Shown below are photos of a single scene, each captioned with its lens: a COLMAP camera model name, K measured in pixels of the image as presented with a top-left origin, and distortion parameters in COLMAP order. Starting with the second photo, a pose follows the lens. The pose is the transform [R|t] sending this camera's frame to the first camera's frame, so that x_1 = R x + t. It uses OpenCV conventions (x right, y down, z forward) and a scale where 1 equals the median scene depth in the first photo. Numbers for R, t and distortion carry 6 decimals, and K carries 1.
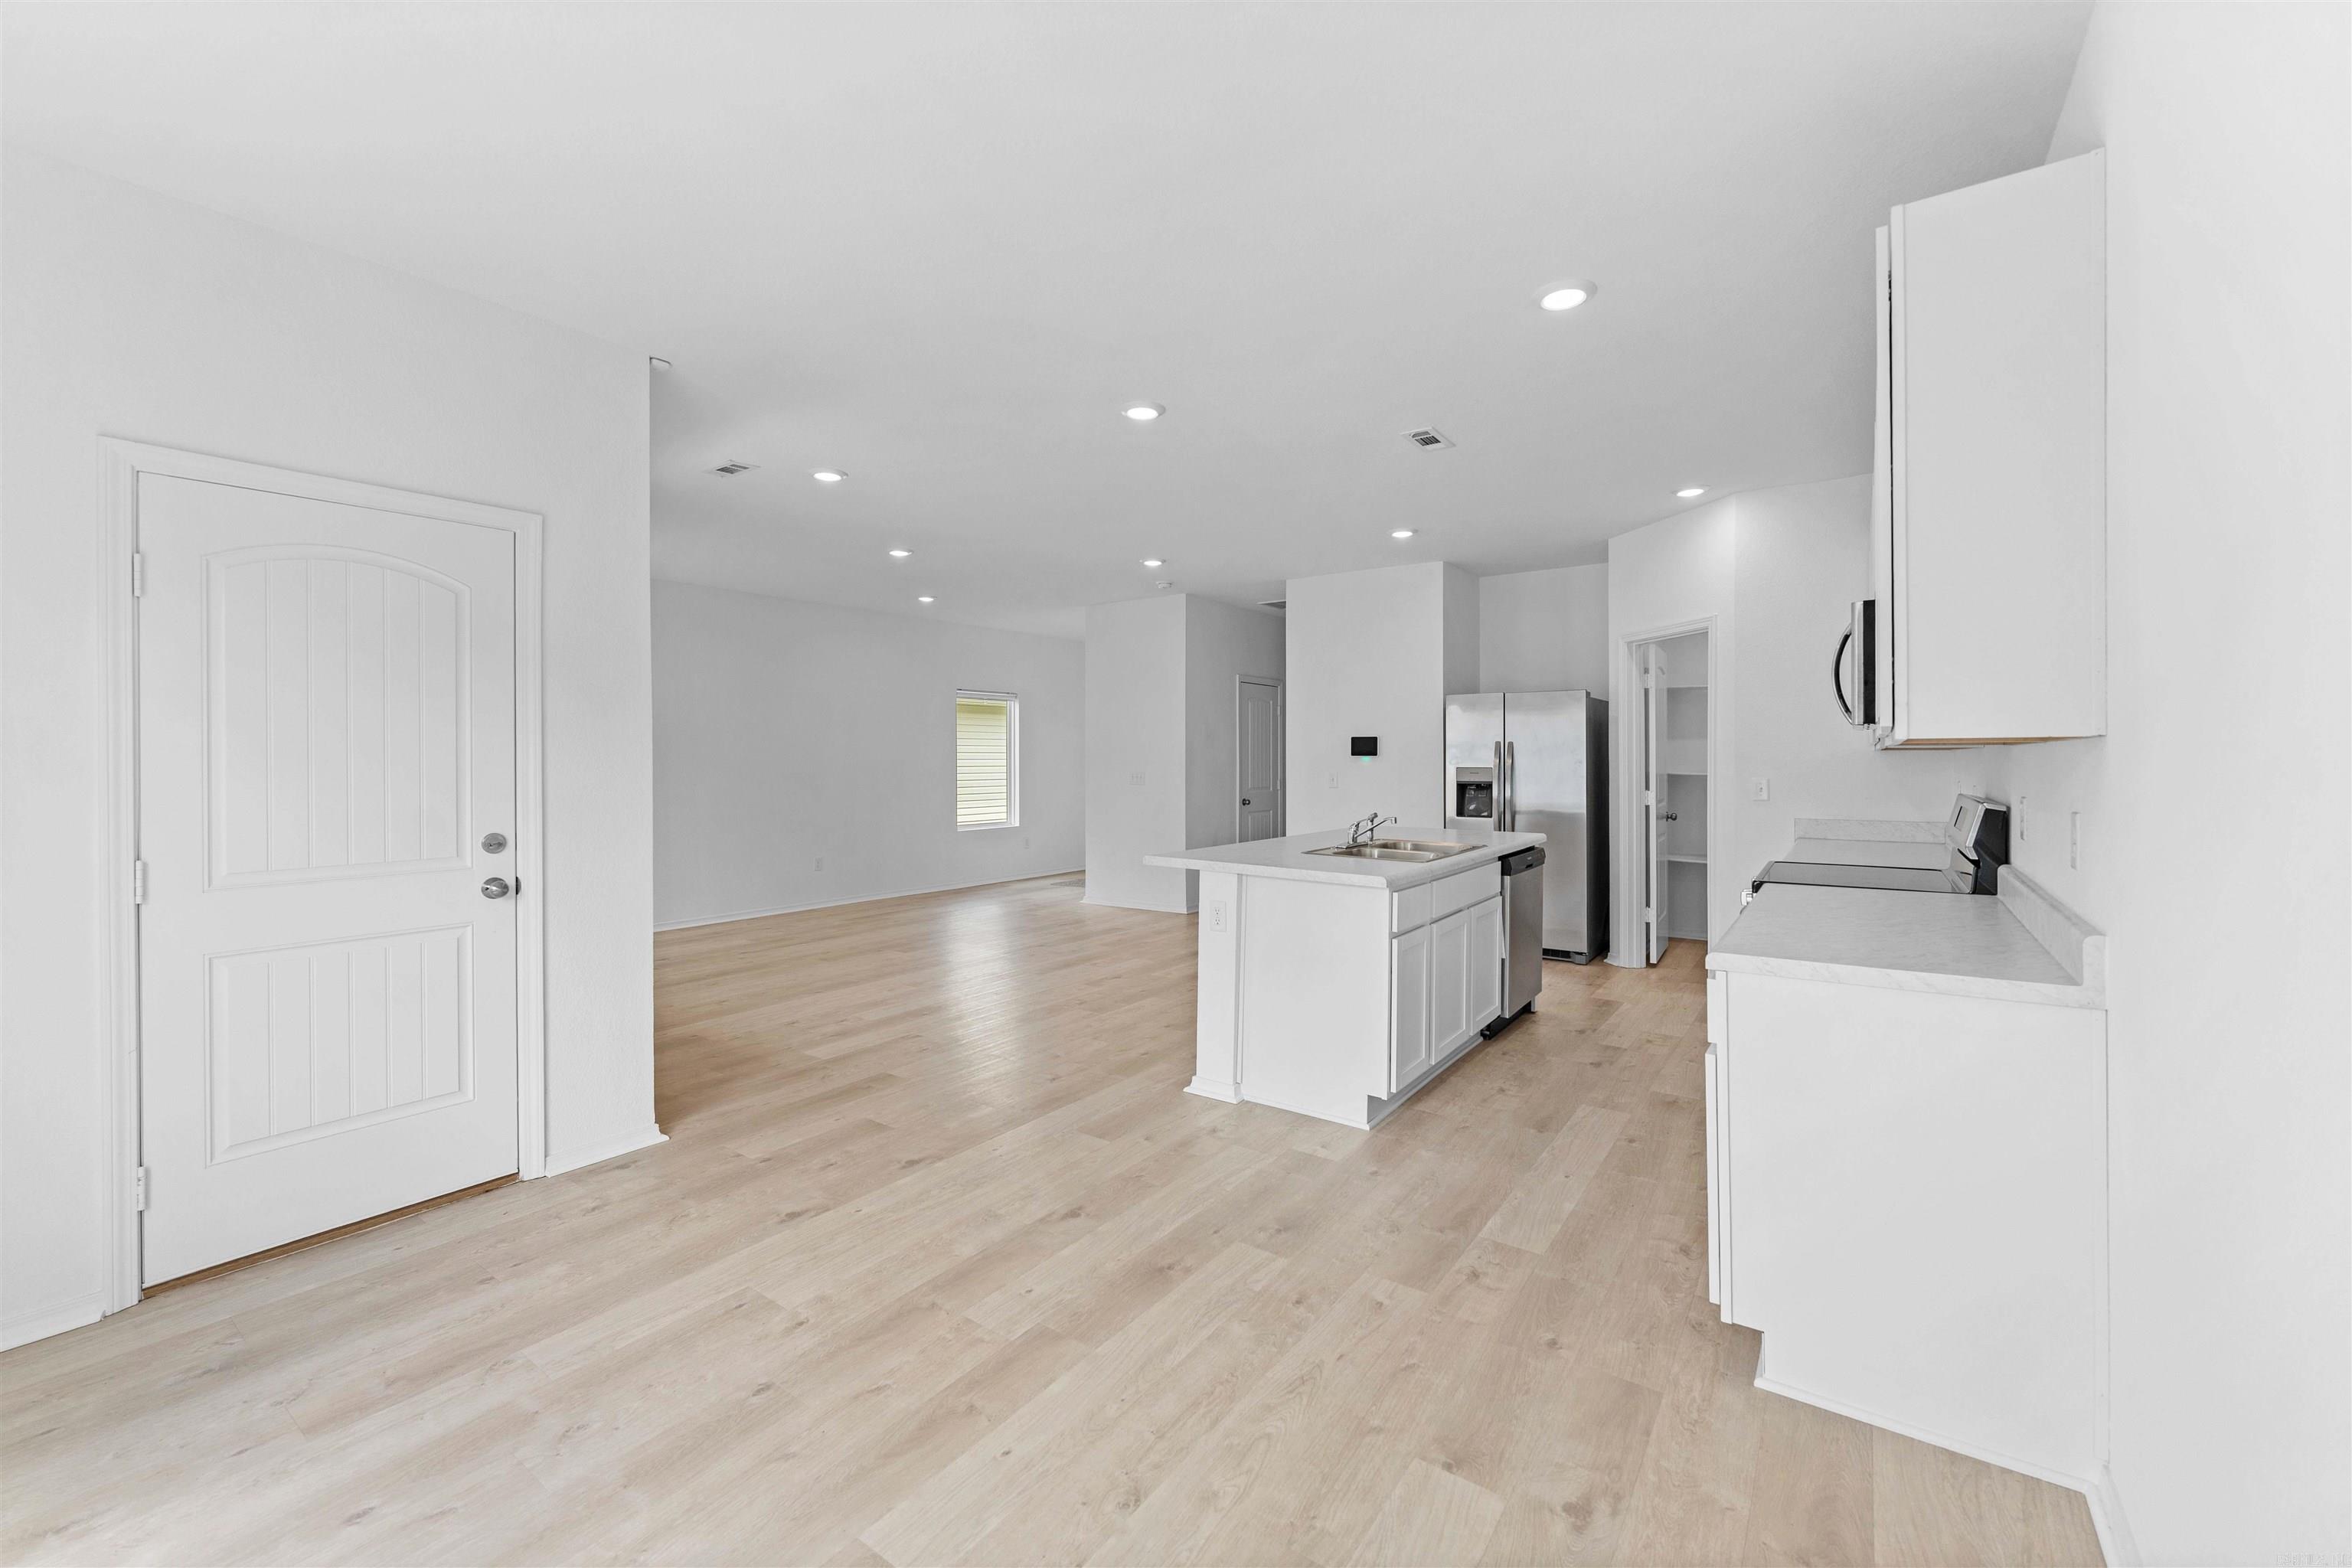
lens RADIAL K [[957.0, 0, 1176.6], [0, 957.0, 761.1], [0, 0, 1]] dist [0.000454, 0.000221]
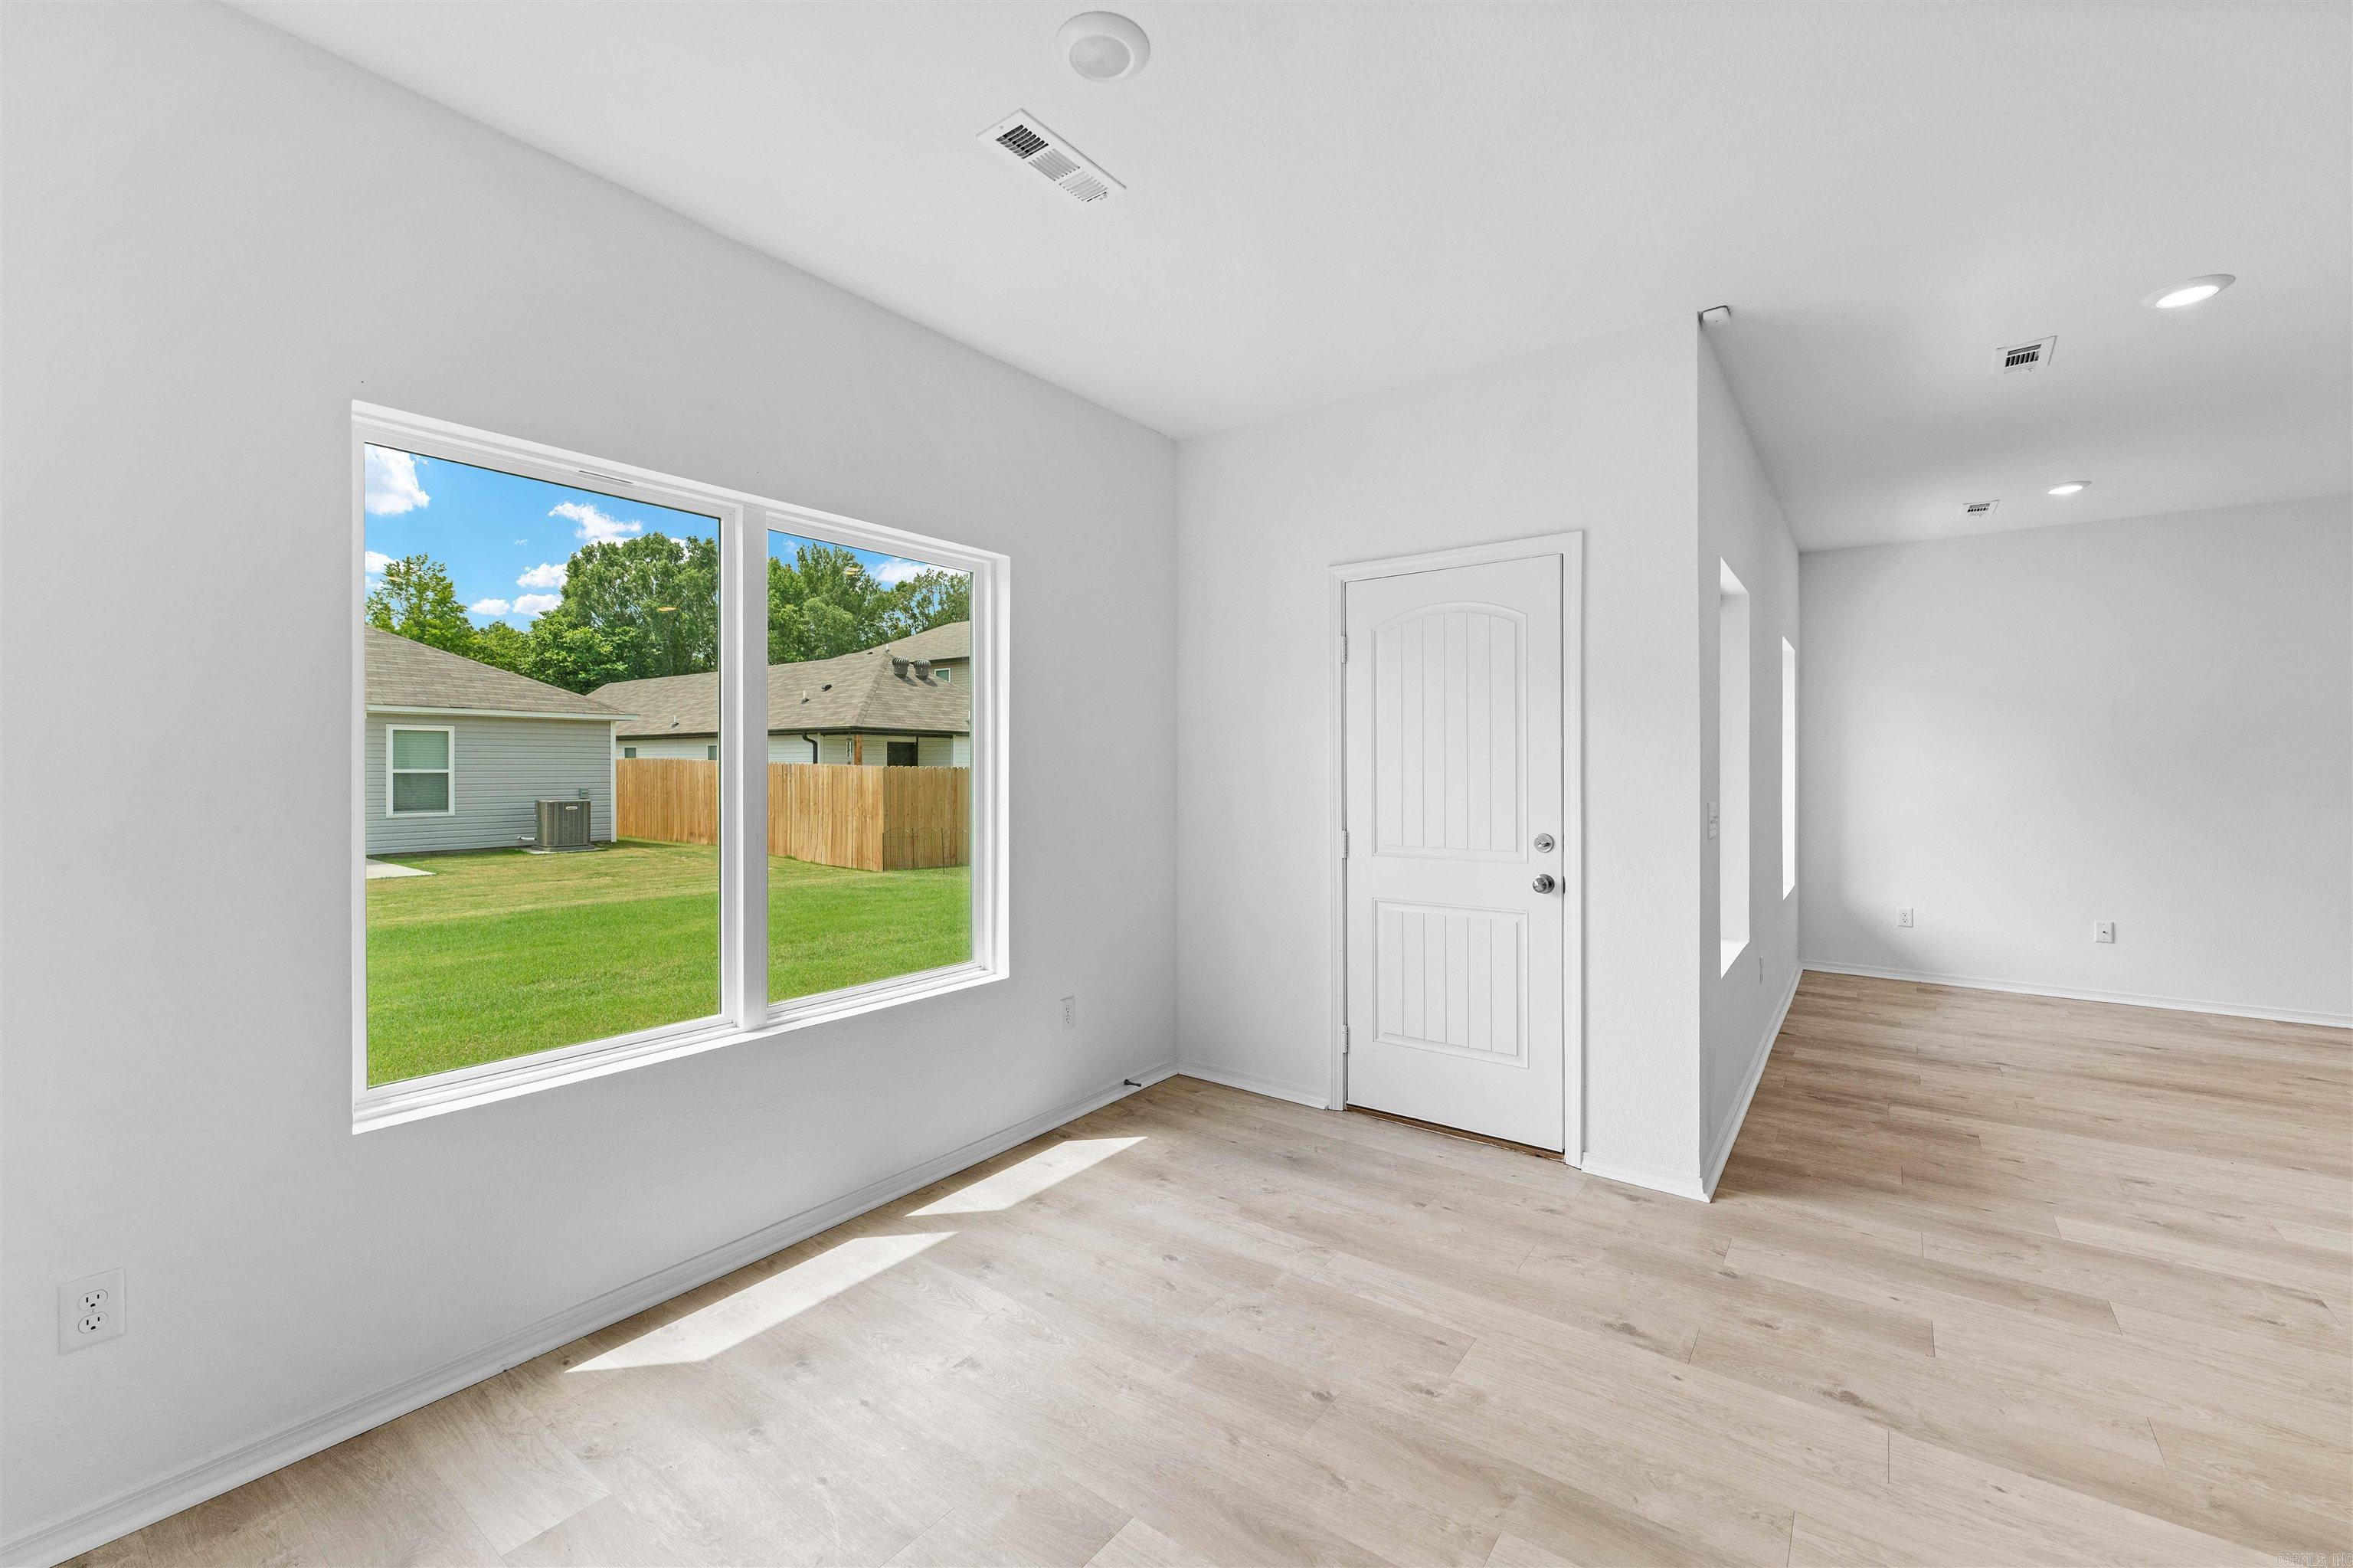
lens RADIAL K [[957.4, 0, 1177.2], [0, 957.4, 775.1], [0, 0, 1]] dist [0.000454, 0.000221]
pose [[-0.015699, 0.012450, -0.999799, 0.383849], [-0.002515, 0.999919, 0.012491, -0.005119], [0.999874, 0.002711, -0.015666, 0.584064]]
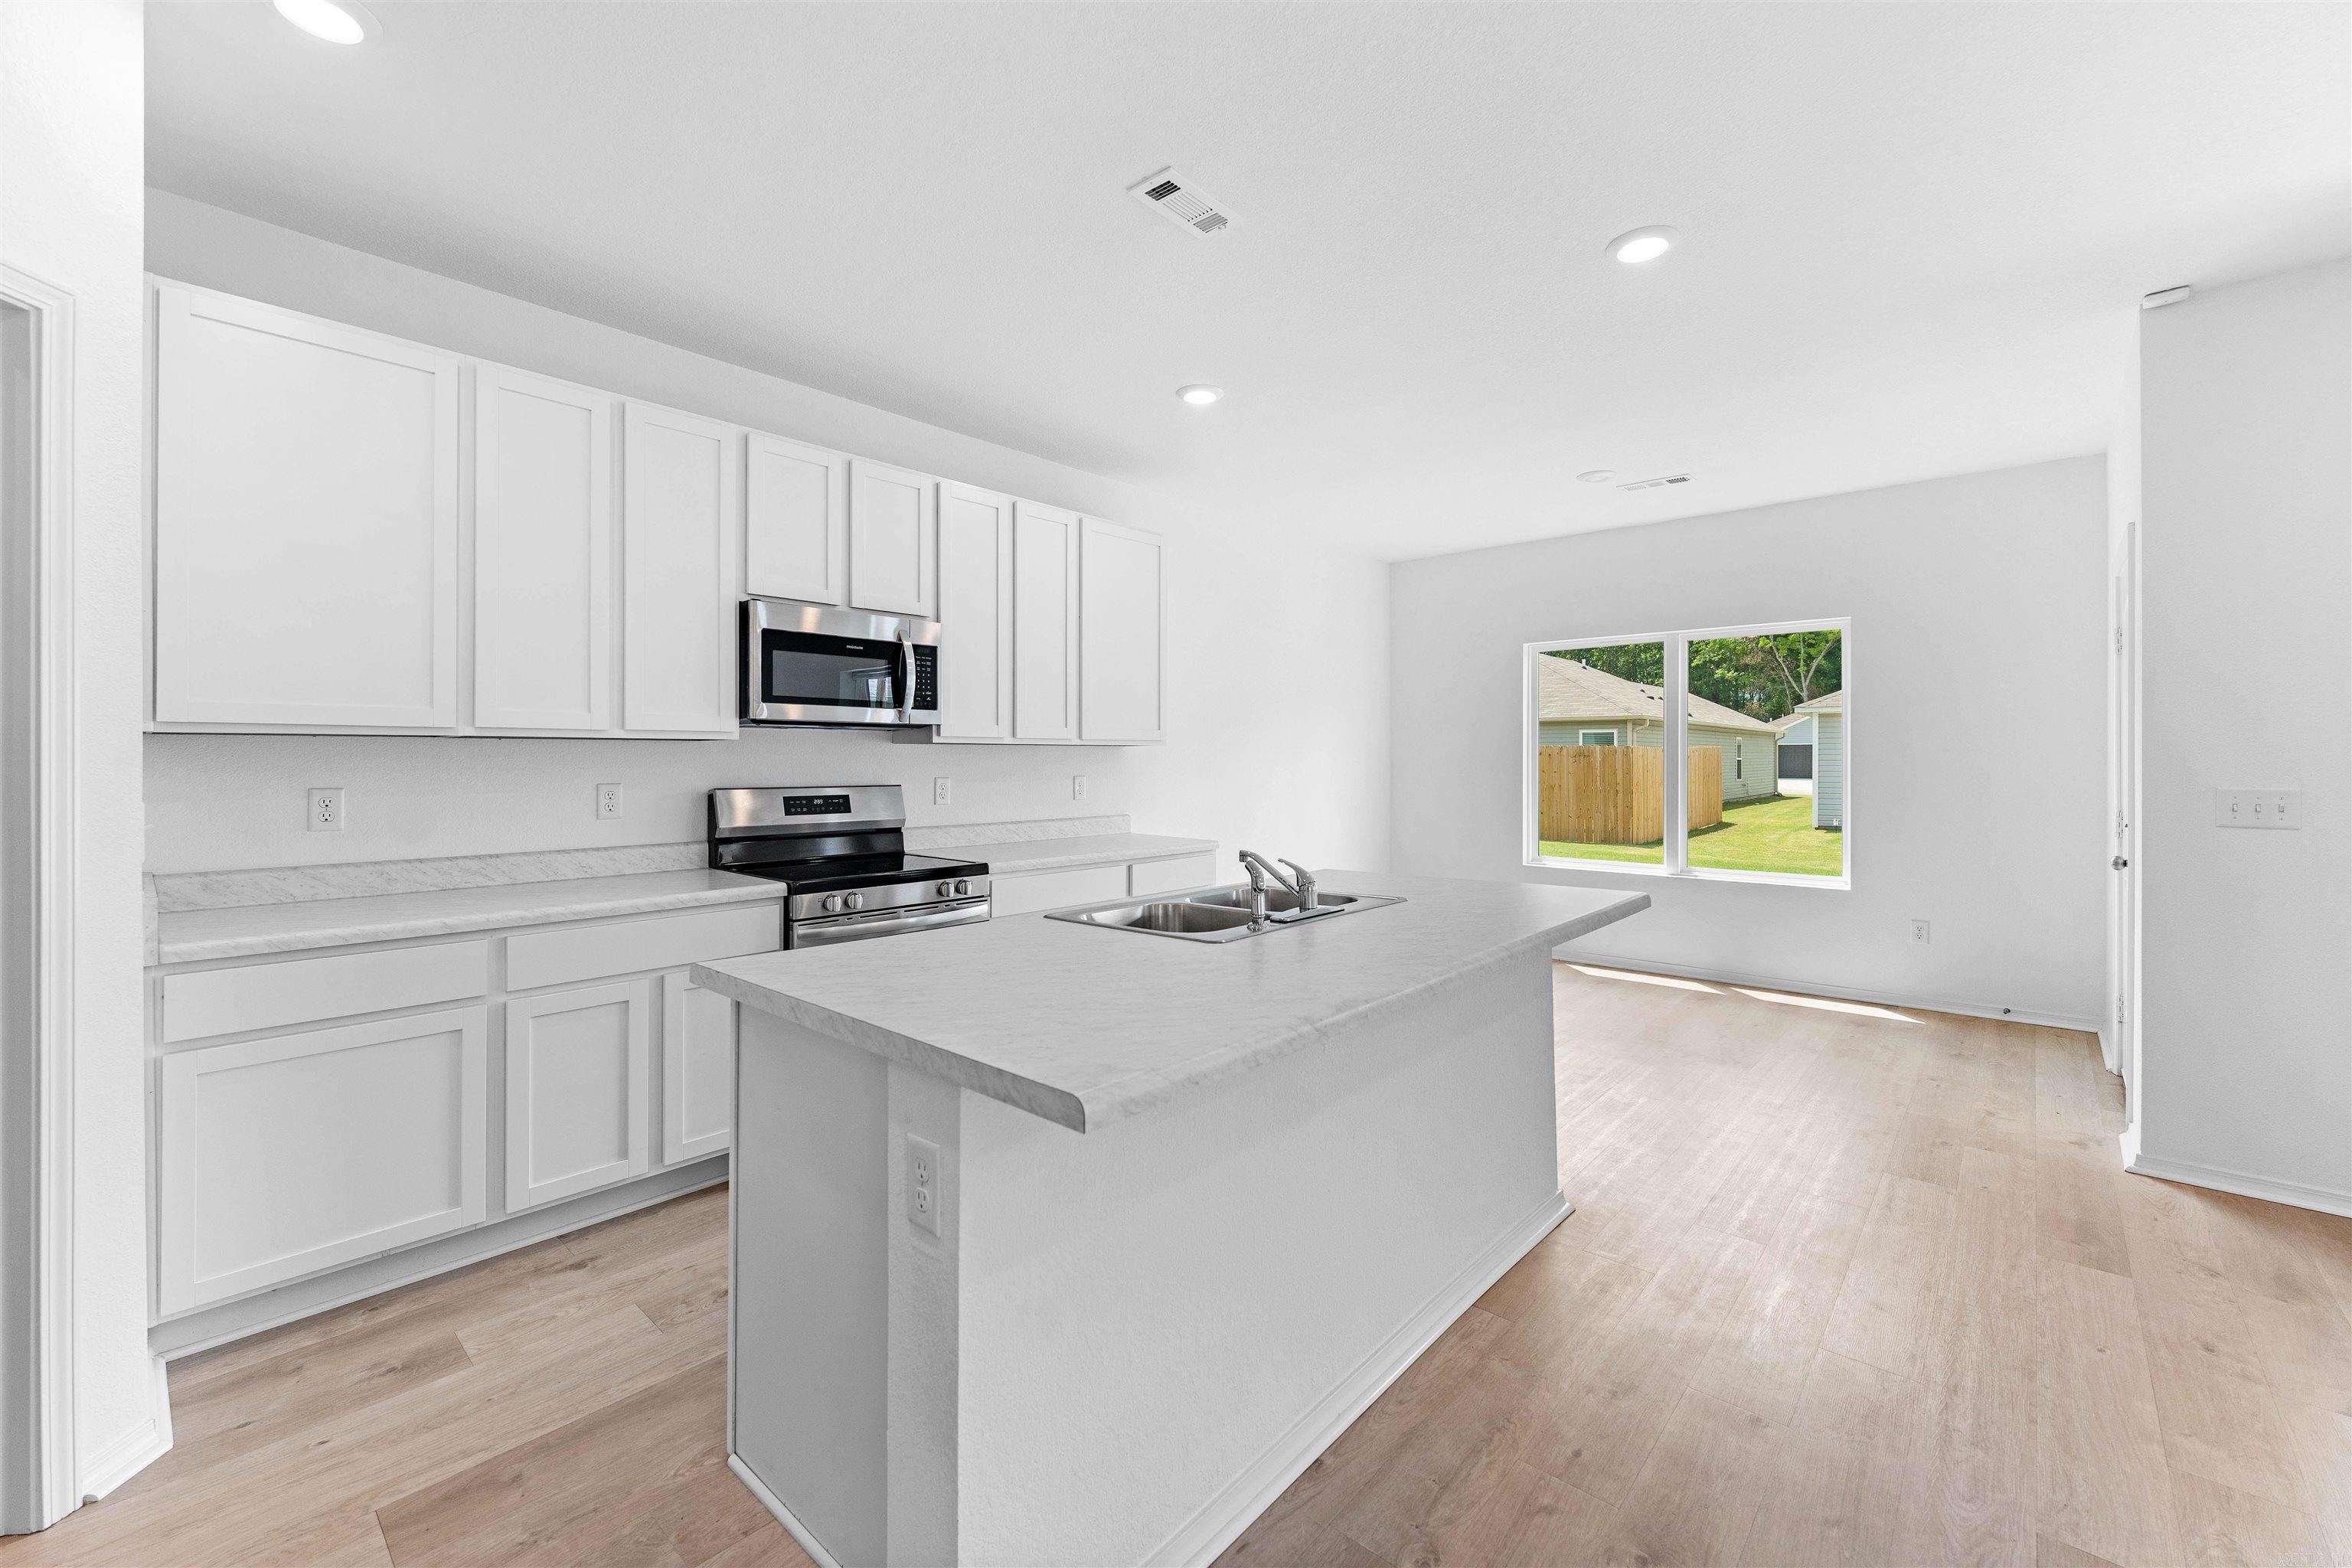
lens RADIAL K [[957.0, 0, 1175.7], [0, 957.0, 751.2], [0, 0, 1]] dist [0.000454, 0.000221]
pose [[-0.993912, 0.000502, 0.110175, 0.290595], [0.000254, 0.999997, -0.002265, -0.000361], [-0.110175, -0.002223, -0.993910, 2.222193]]
